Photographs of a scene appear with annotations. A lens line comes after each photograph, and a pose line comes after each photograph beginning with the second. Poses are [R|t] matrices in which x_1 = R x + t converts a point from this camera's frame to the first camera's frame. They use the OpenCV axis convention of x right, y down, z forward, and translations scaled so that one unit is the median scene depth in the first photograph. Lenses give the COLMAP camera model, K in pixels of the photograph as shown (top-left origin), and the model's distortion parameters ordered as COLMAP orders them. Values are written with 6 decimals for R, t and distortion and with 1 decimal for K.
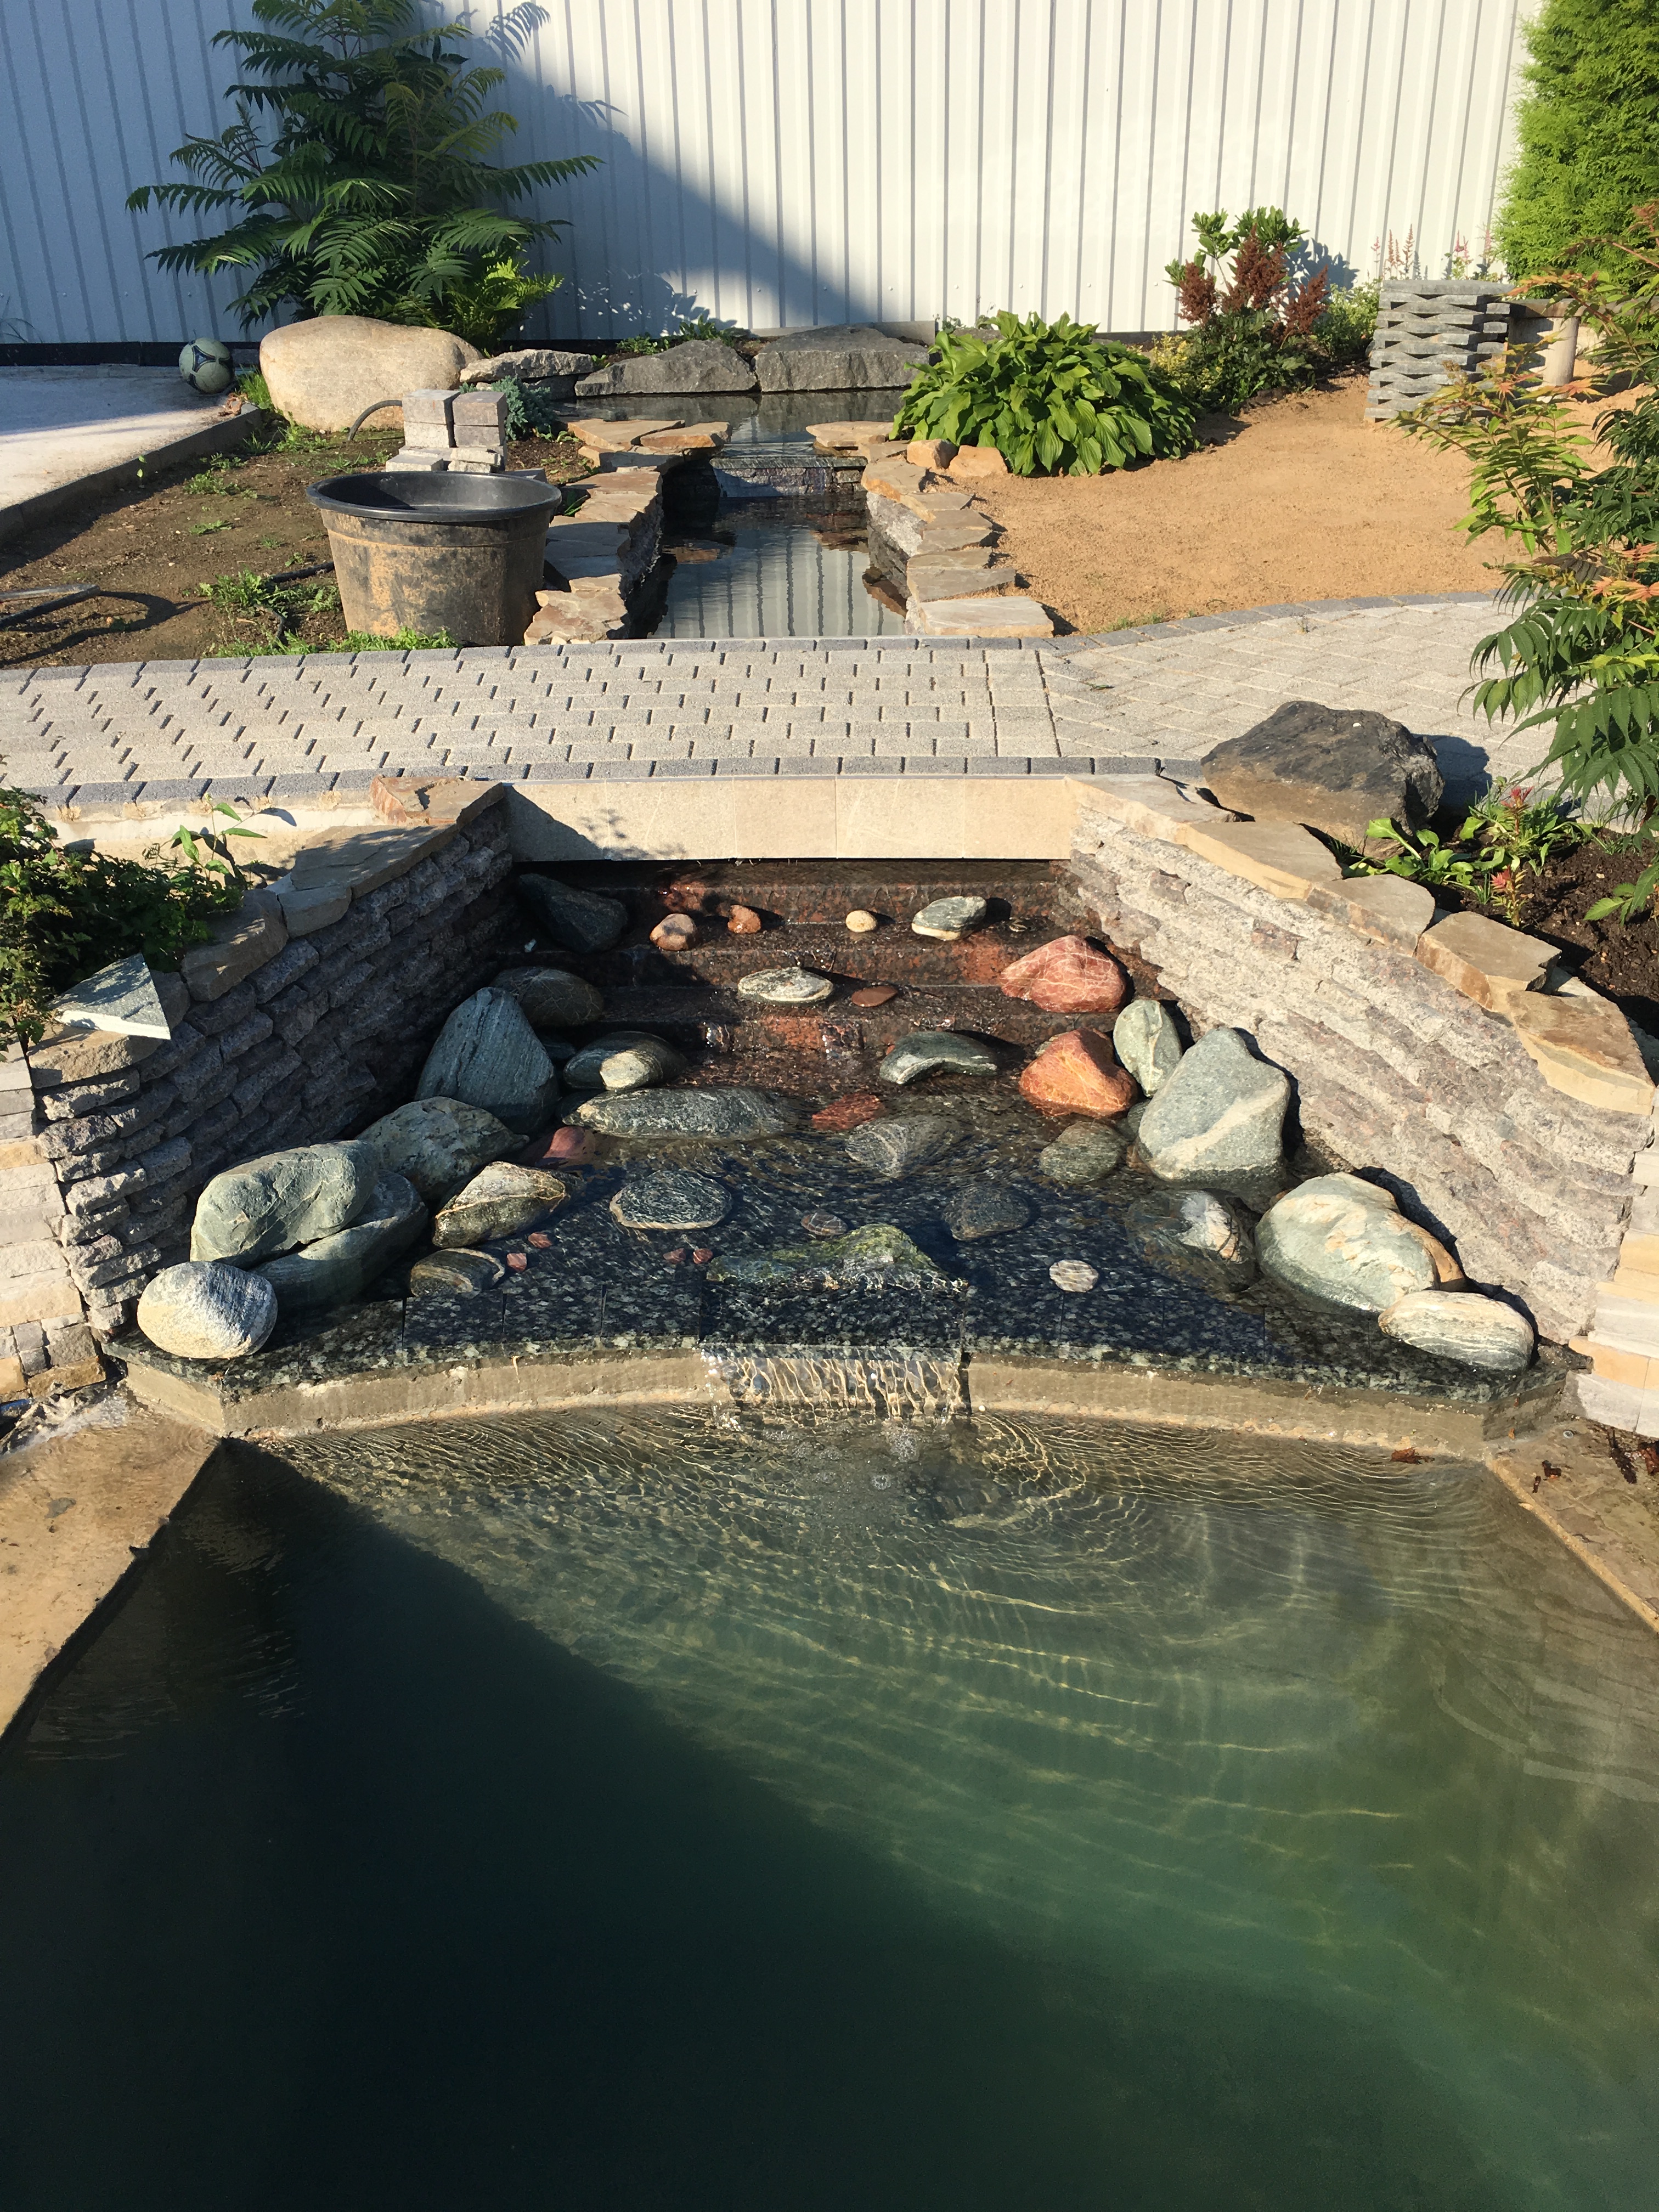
lens RADIAL K [[1878.1, 0, 829.5], [0, 1878.1, 1106.0], [0, 0, 1]] dist [0.076212, -0.108068]
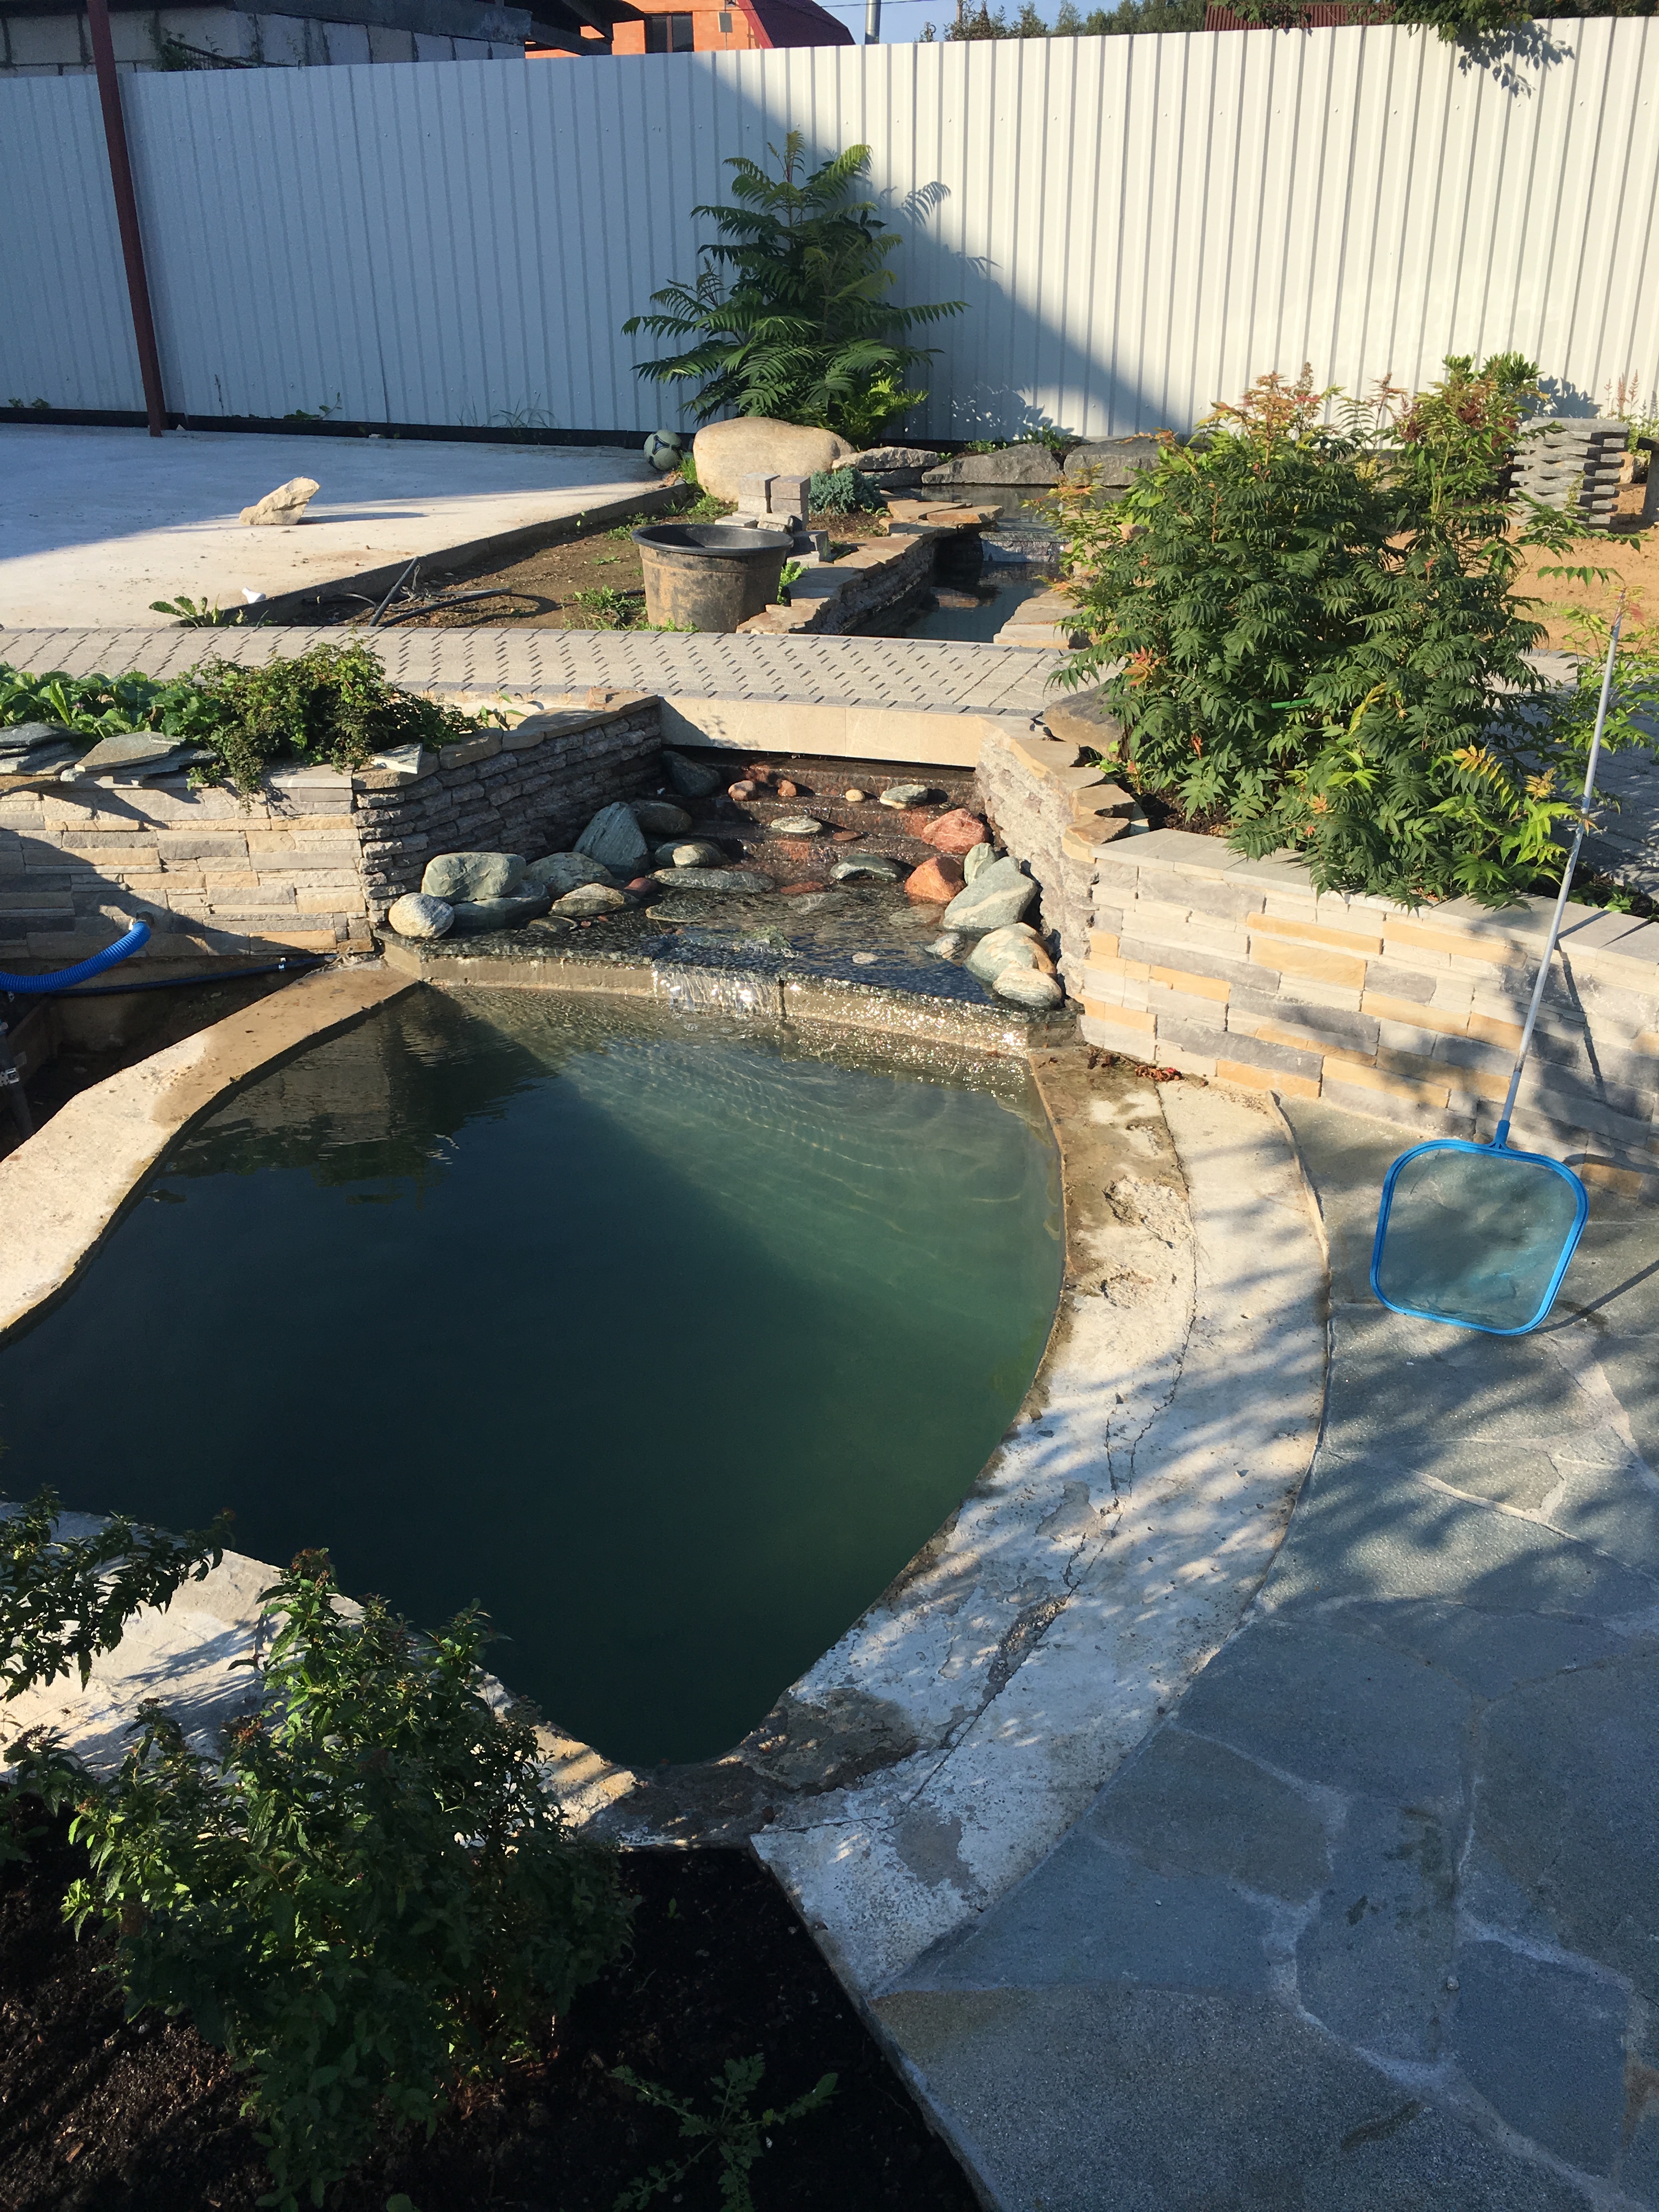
lens RADIAL K [[1878.1, 0, 829.5], [0, 1878.1, 1106.0], [0, 0, 1]] dist [0.076212, -0.108068]
pose [[0.960725, 0.124883, -0.247812, 0.447349], [-0.135516, 0.990427, -0.026255, 0.222356], [0.242161, 0.058807, 0.968452, -0.601728]]
